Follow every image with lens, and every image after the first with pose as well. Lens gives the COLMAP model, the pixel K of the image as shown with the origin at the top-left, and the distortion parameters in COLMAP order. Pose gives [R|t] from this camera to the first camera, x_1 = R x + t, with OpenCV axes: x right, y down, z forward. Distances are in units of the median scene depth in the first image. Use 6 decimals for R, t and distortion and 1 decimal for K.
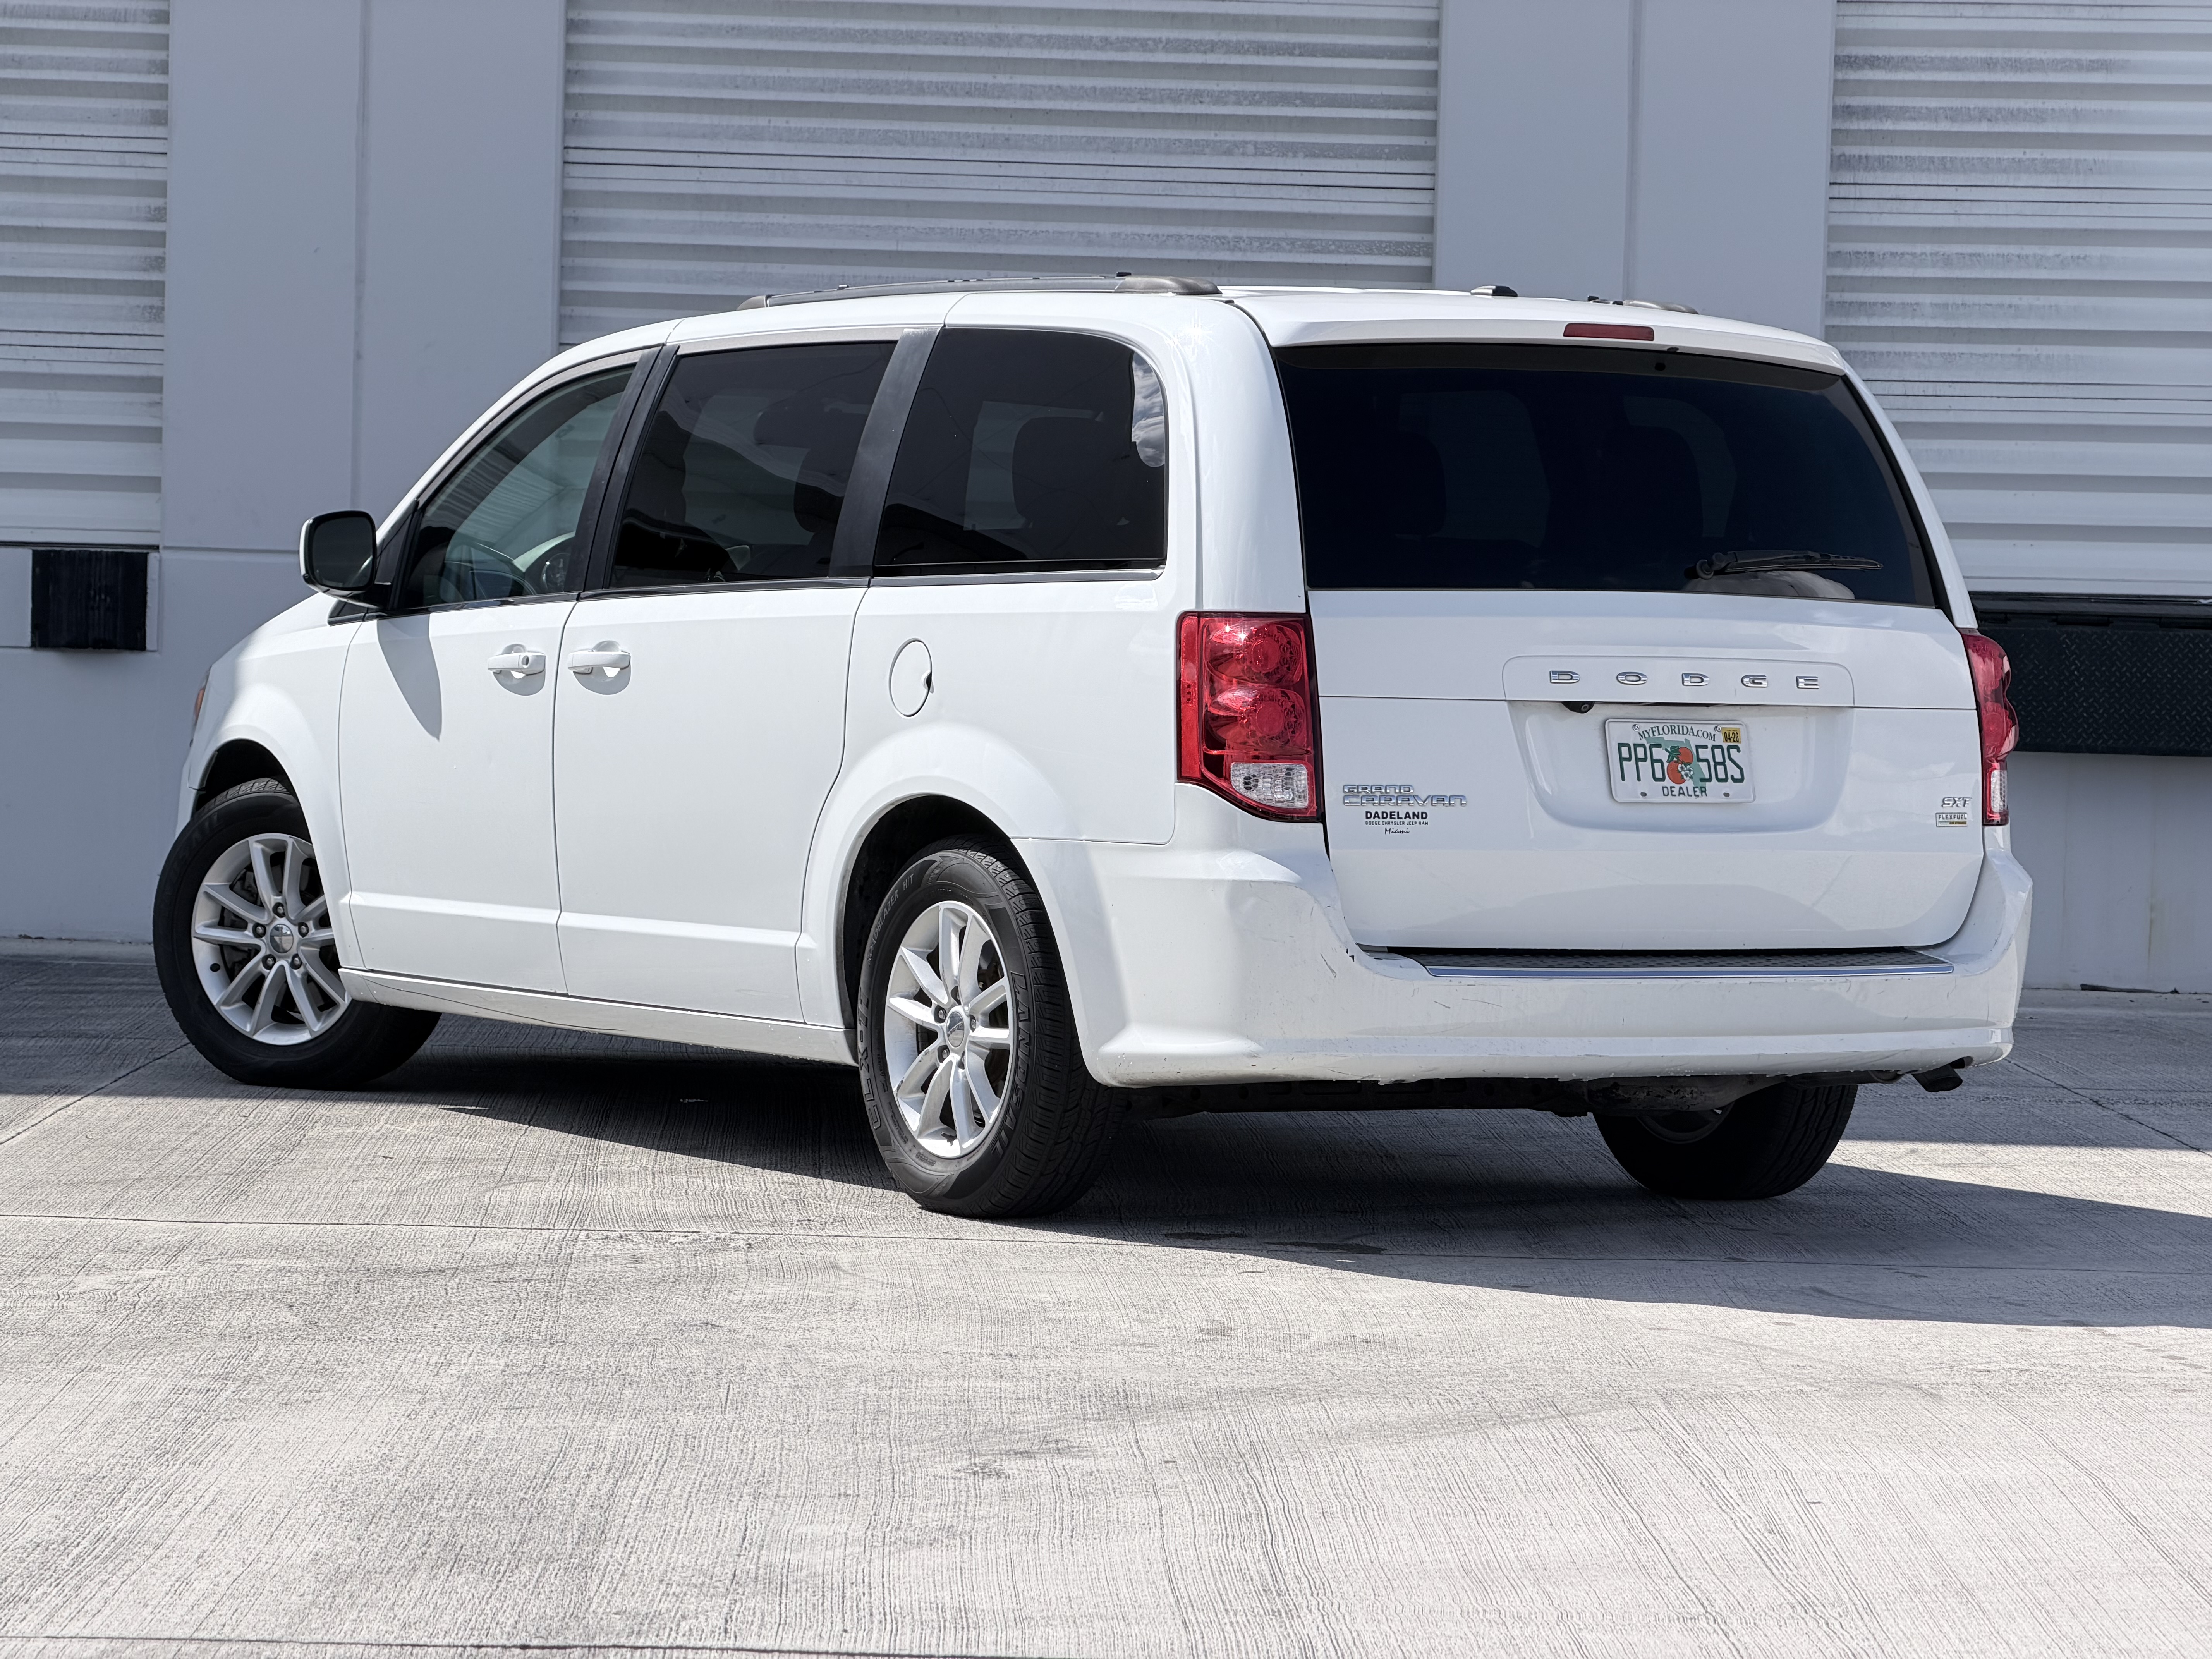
lens RADIAL K [[6996.4, 0, 1009.7], [0, 6996.4, 770.8], [0, 0, 1]] dist [0.319173, -1.007365]
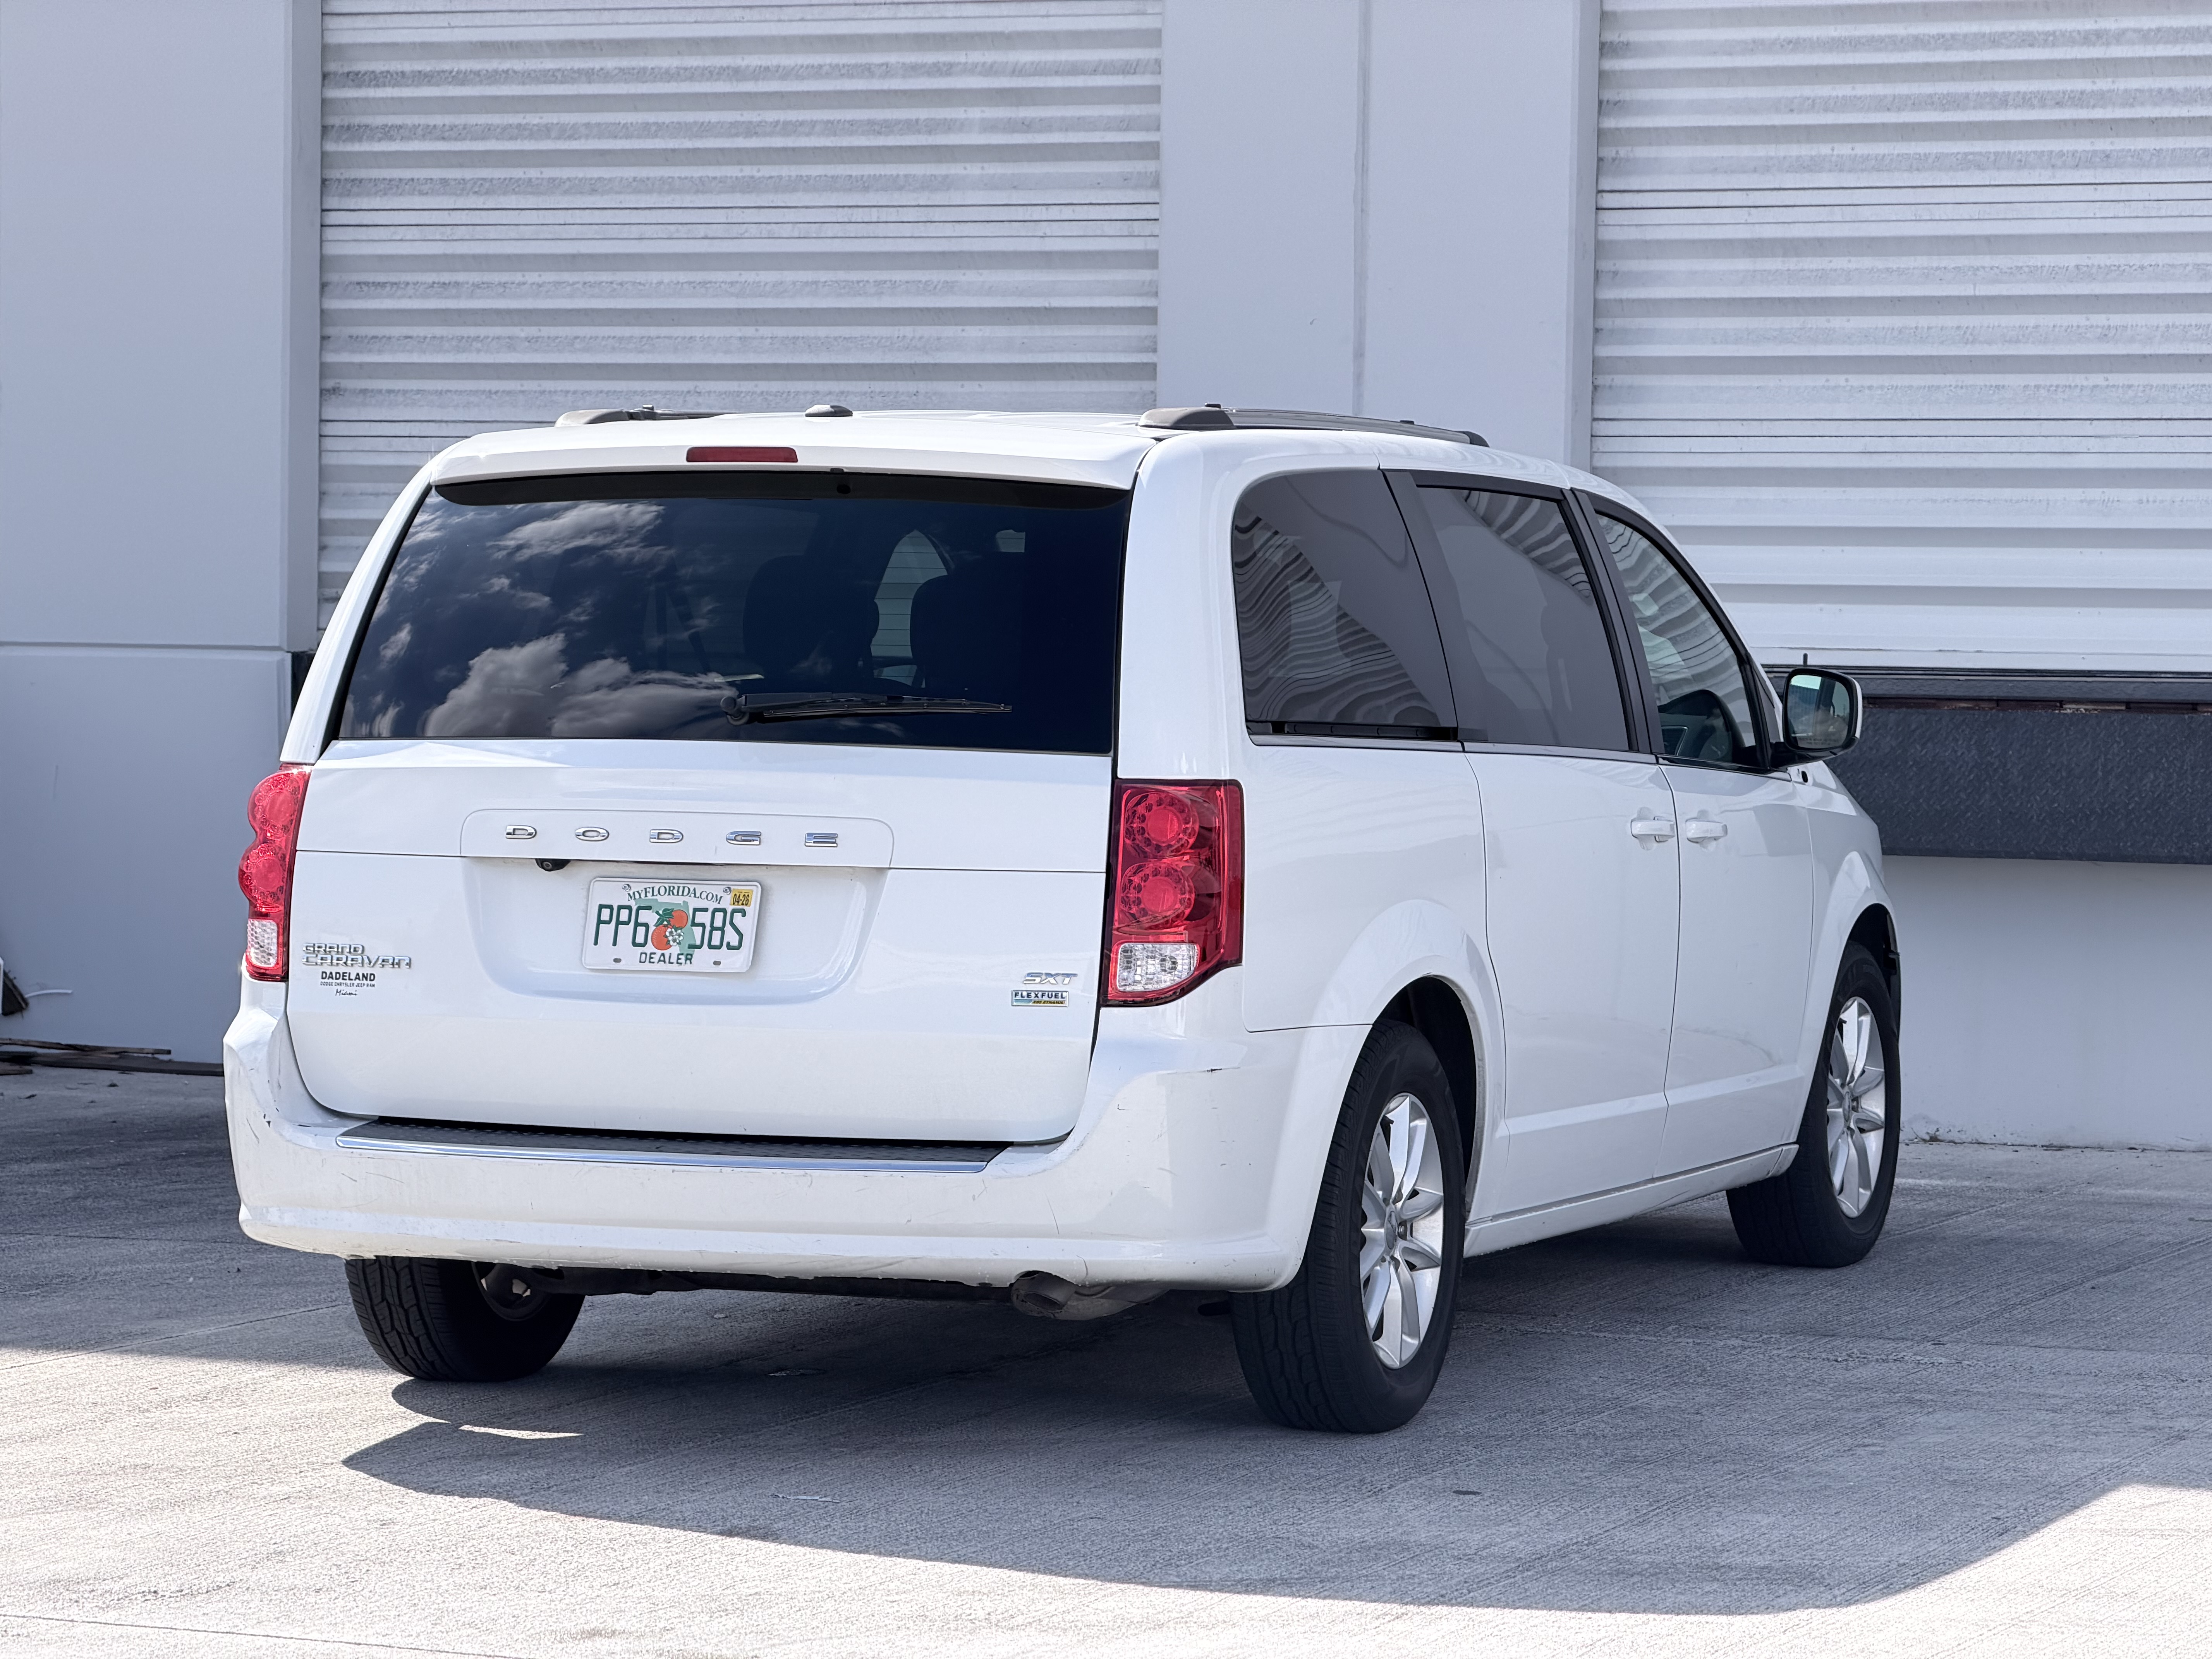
lens RADIAL K [[6996.4, 0, 1009.7], [0, 6996.4, 770.8], [0, 0, 1]] dist [0.319173, -1.007365]
pose [[0.905637, -0.005431, -0.424019, 0.236829], [0.003076, 0.999976, -0.006238, -0.012439], [0.424043, 0.004345, 0.905632, 0.188078]]
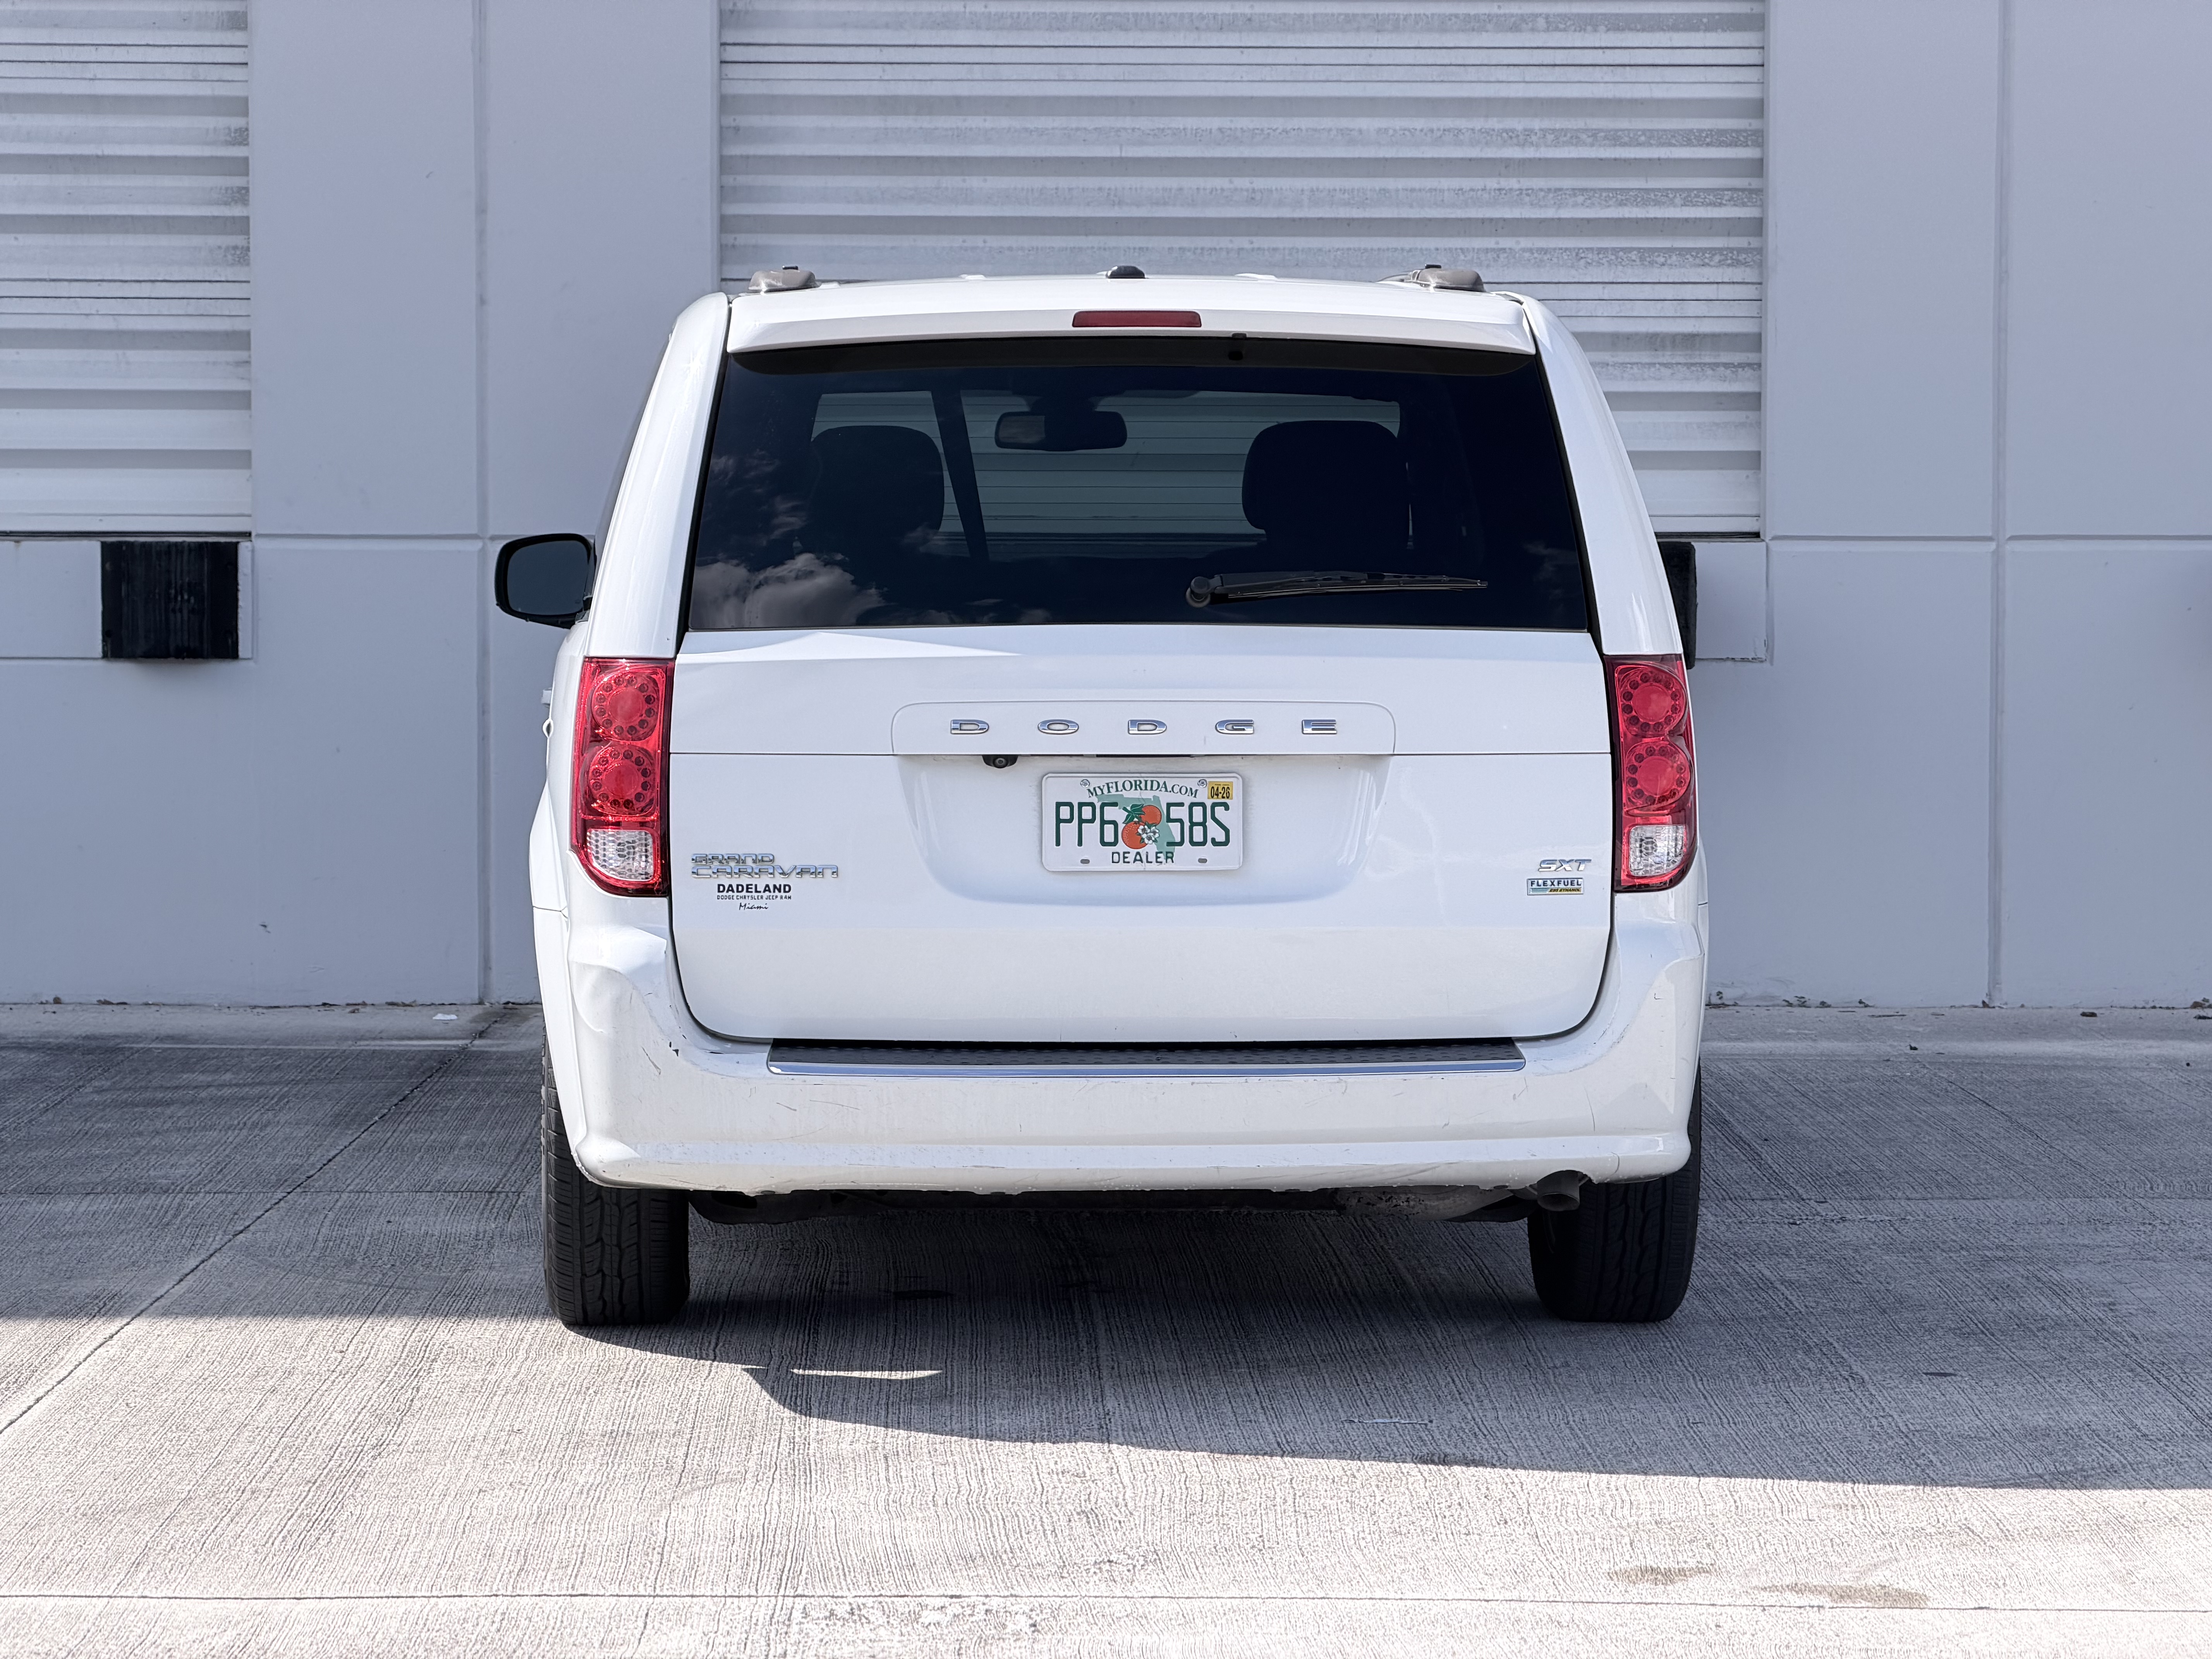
lens RADIAL K [[7001.7, 0, 1069.6], [0, 7001.7, 778.5], [0, 0, 1]] dist [0.316107, -1.326847]
pose [[0.999588, -0.024465, -0.015019, -0.011423], [0.024778, 0.999472, 0.021025, -0.017839], [0.014497, -0.021388, 0.999666, 0.160755]]
